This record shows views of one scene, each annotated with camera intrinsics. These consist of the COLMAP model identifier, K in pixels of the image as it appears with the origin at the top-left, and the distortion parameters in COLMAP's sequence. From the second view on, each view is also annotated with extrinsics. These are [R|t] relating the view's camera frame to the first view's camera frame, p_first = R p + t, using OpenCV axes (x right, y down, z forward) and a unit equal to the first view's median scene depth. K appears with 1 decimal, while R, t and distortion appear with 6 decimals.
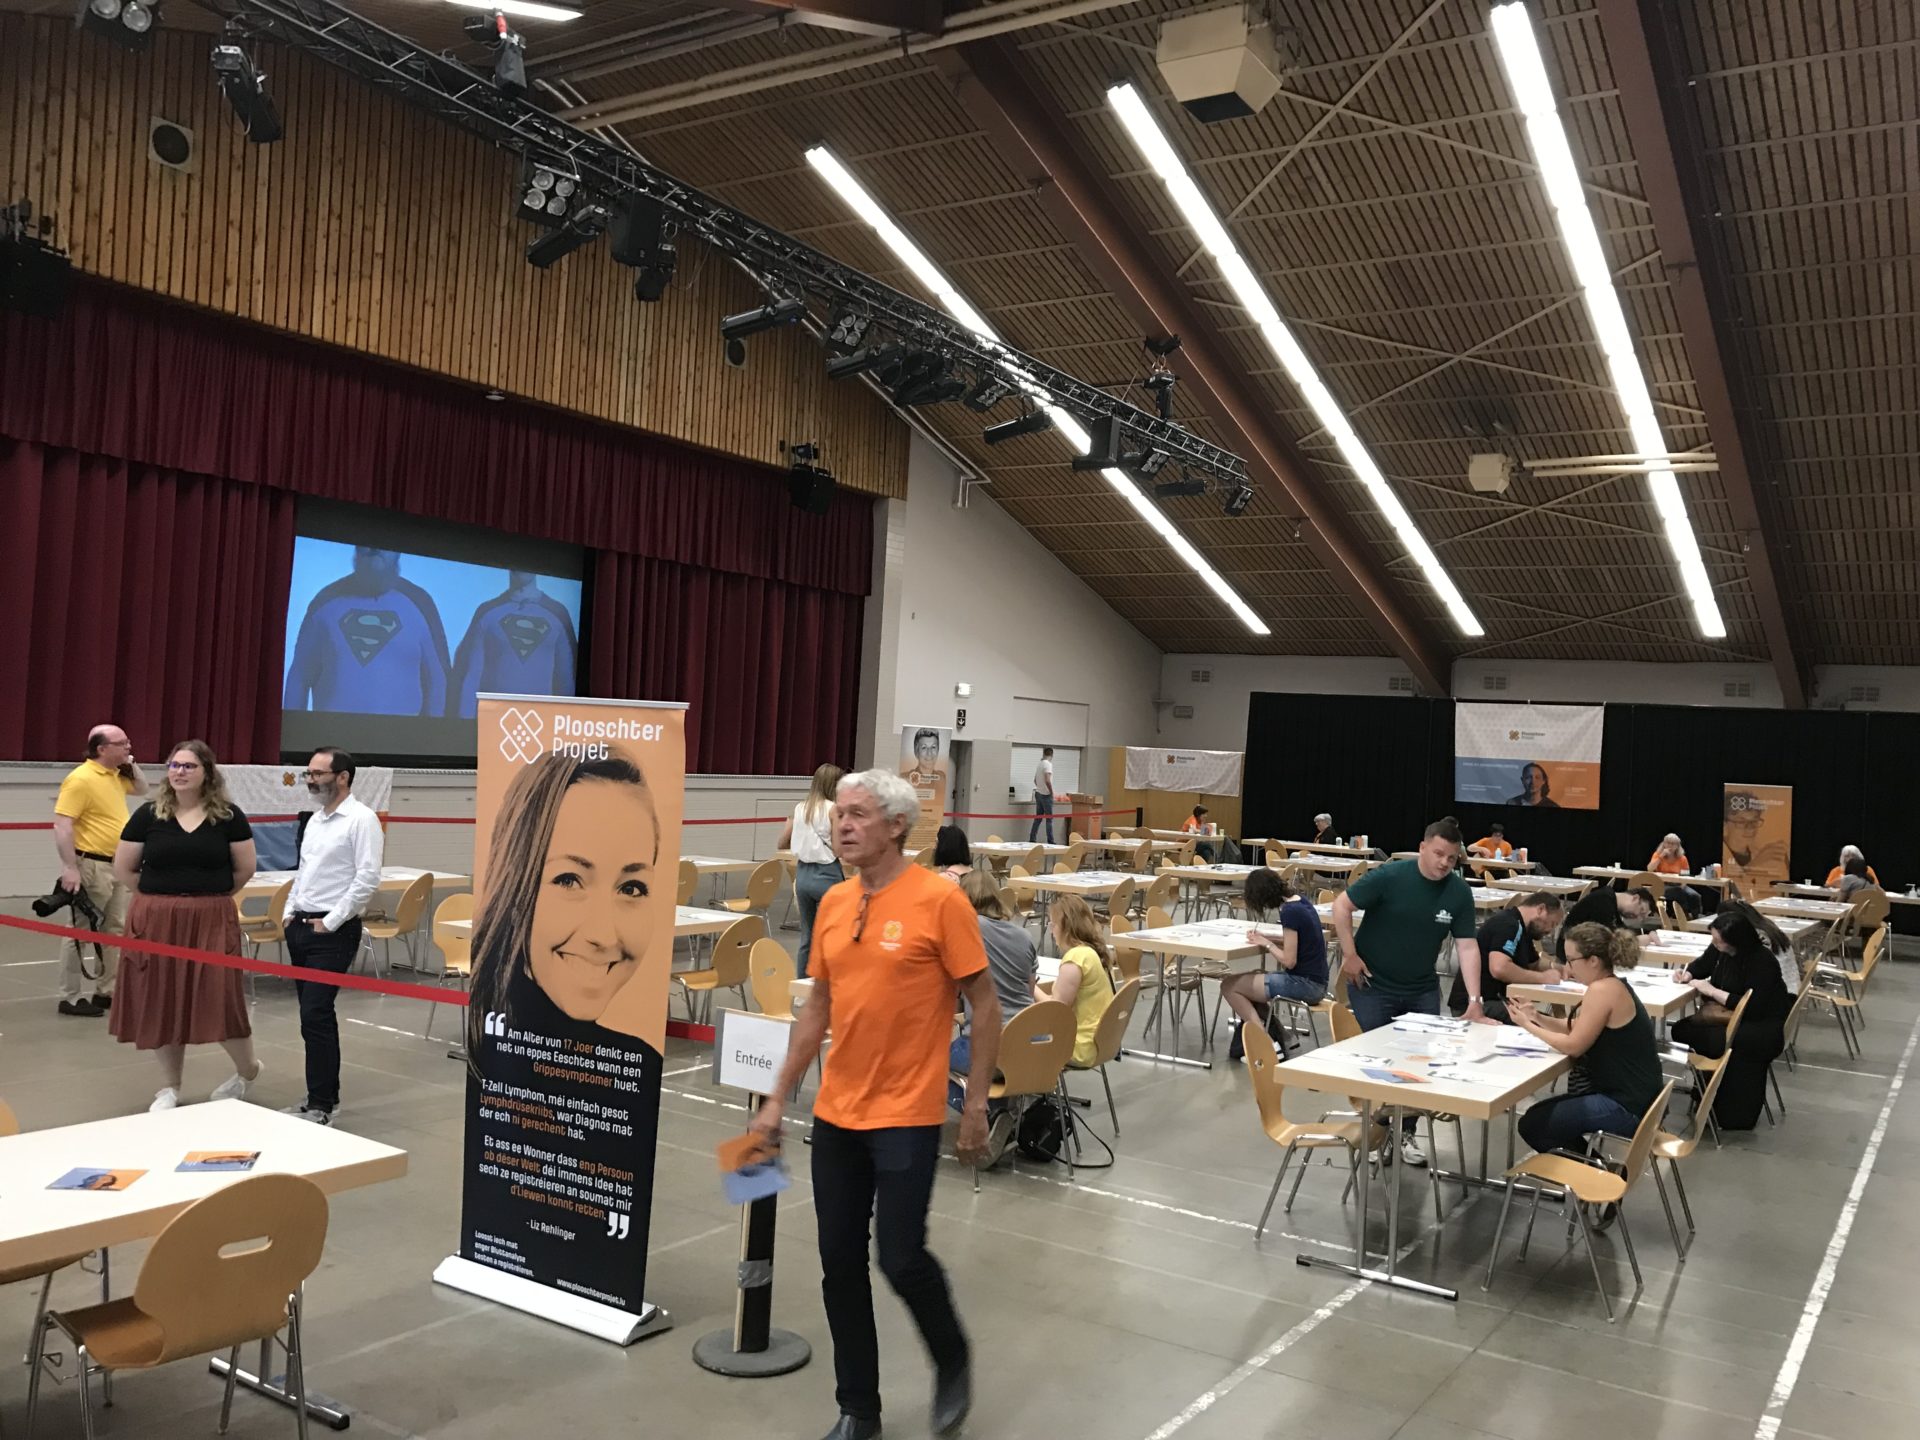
lens RADIAL K [[1566.4, 0, 969.7], [0, 1566.4, 714.8], [0, 0, 1]] dist [0.044760, -0.041380]
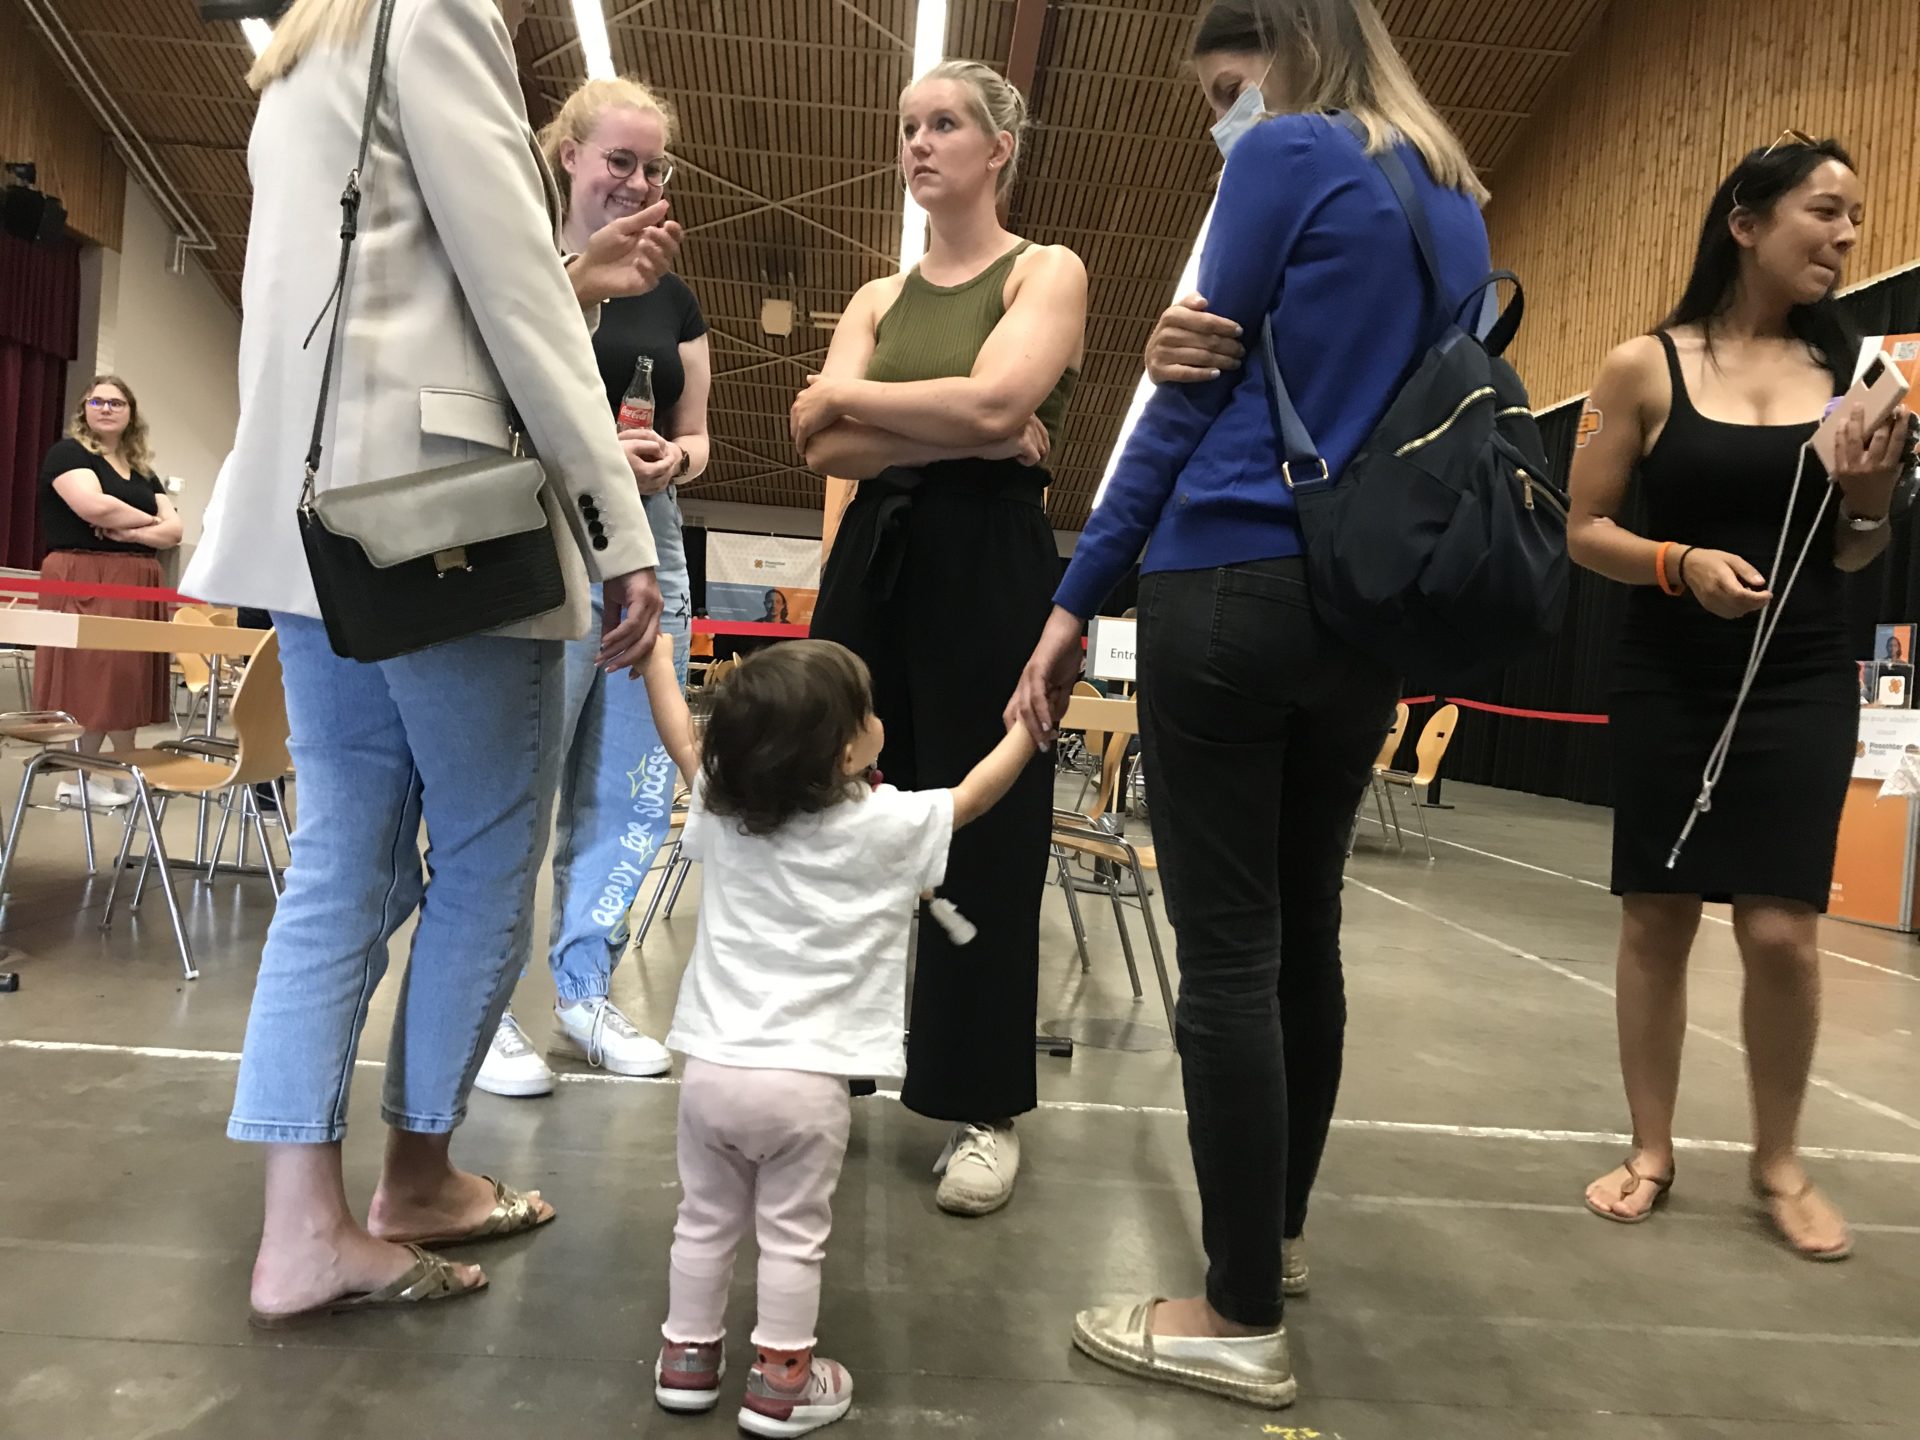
lens RADIAL K [[1566.4, 0, 964.4], [0, 1566.4, 717.8], [0, 0, 1]] dist [0.044760, -0.041380]
pose [[0.810108, -0.006642, 0.586243, -0.680186], [-0.043929, 0.996437, 0.071993, 0.129199], [-0.584632, -0.084075, 0.806930, 0.048116]]
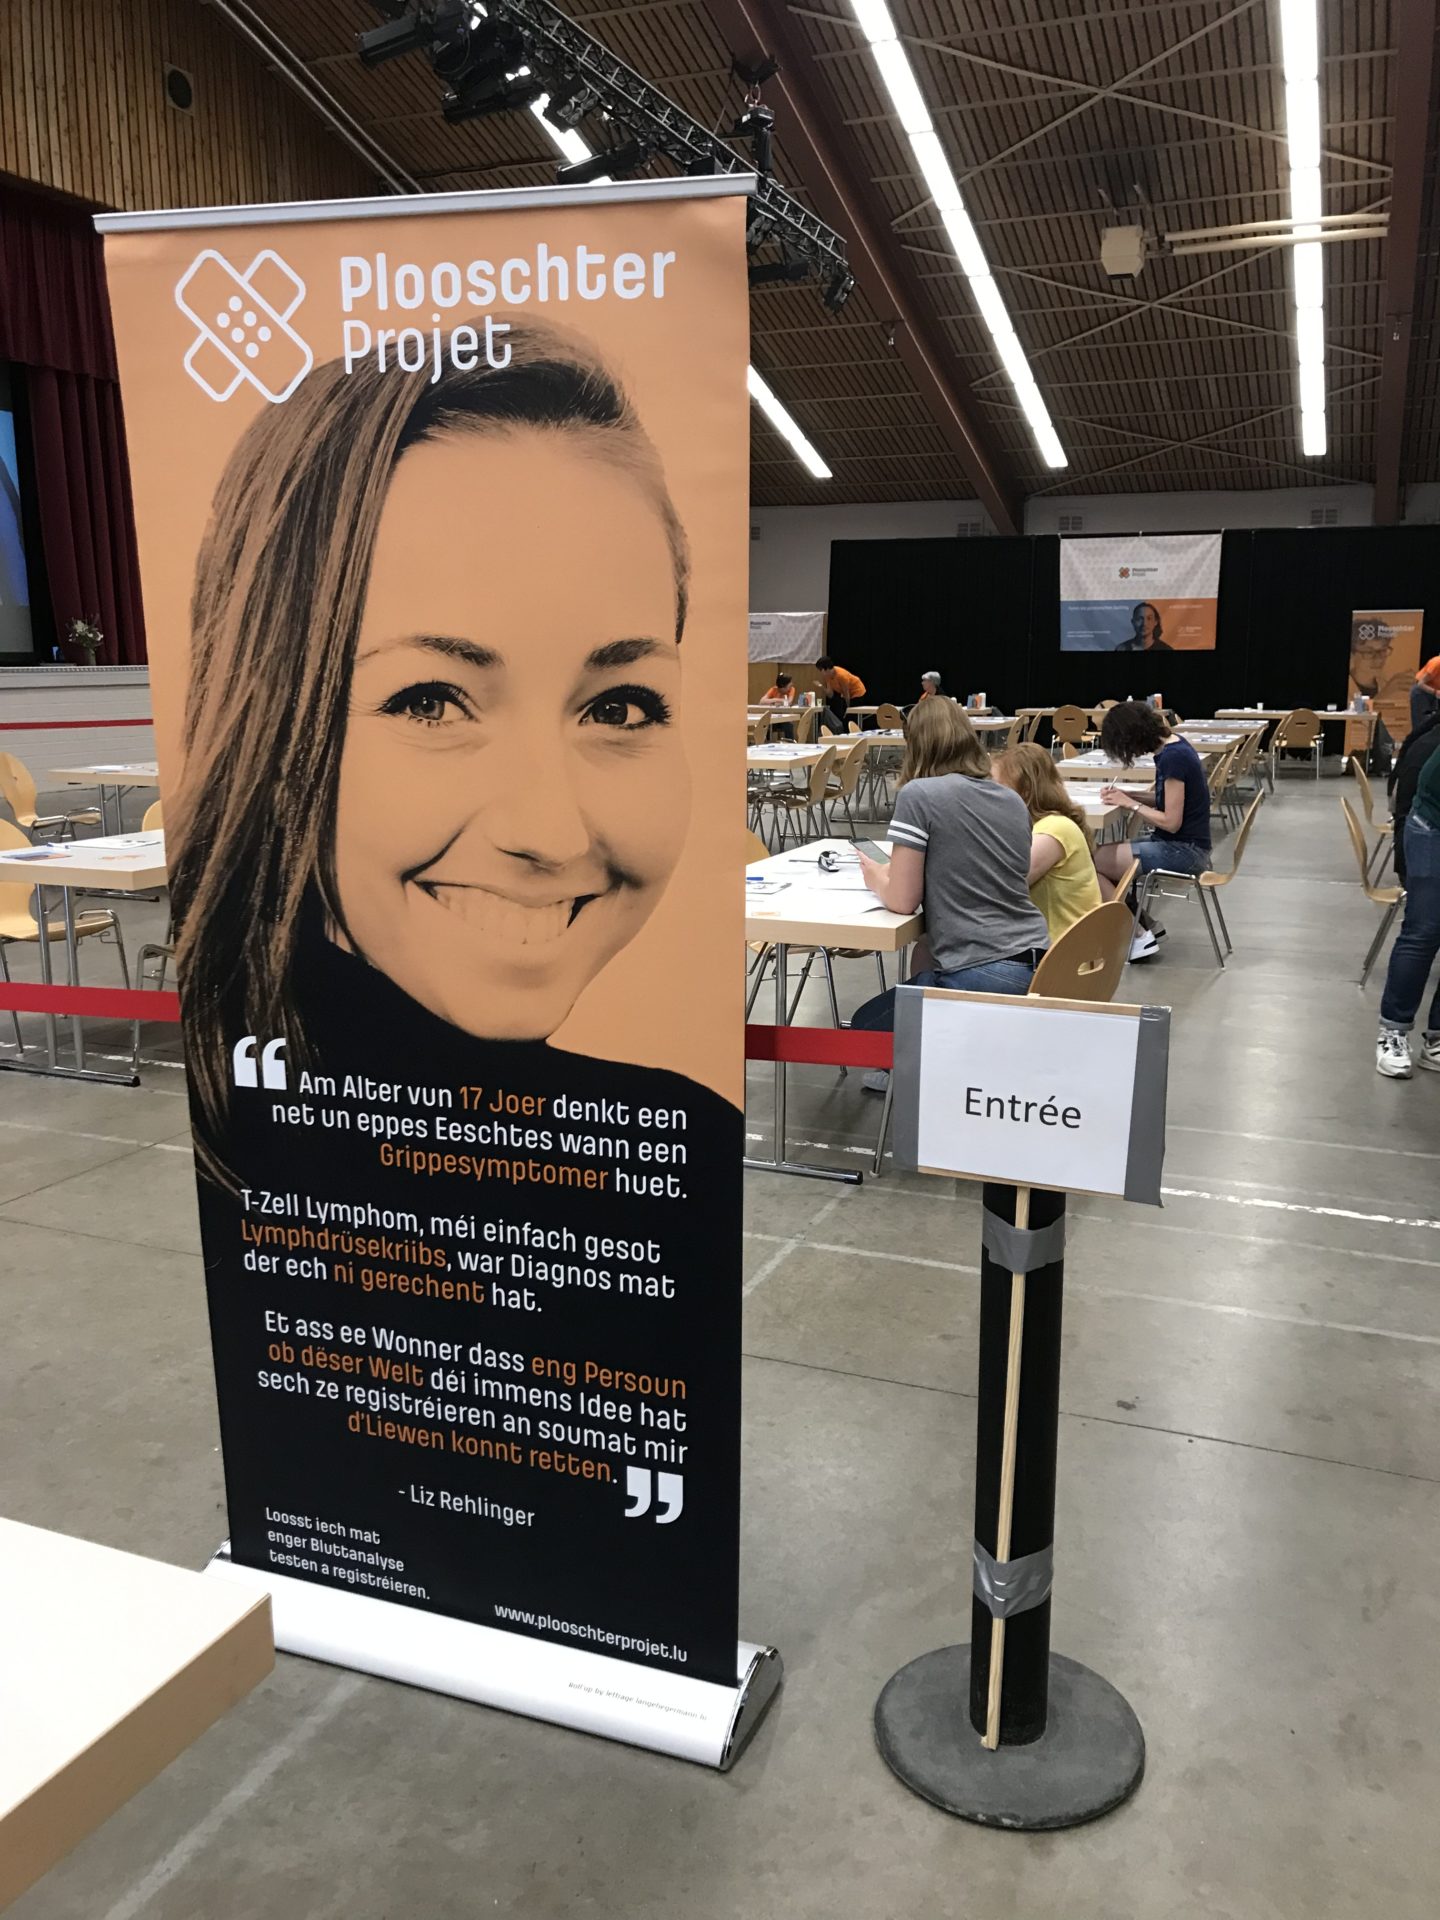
lens RADIAL K [[1566.4, 0, 734.8], [0, 1566.4, 952.5], [0, 0, 1]] dist [0.044760, -0.041380]
pose [[0.980087, -0.089998, 0.177004, -0.199658], [0.050364, 0.974911, 0.216823, 0.066654], [-0.192076, -0.203591, 0.960030, 0.464507]]
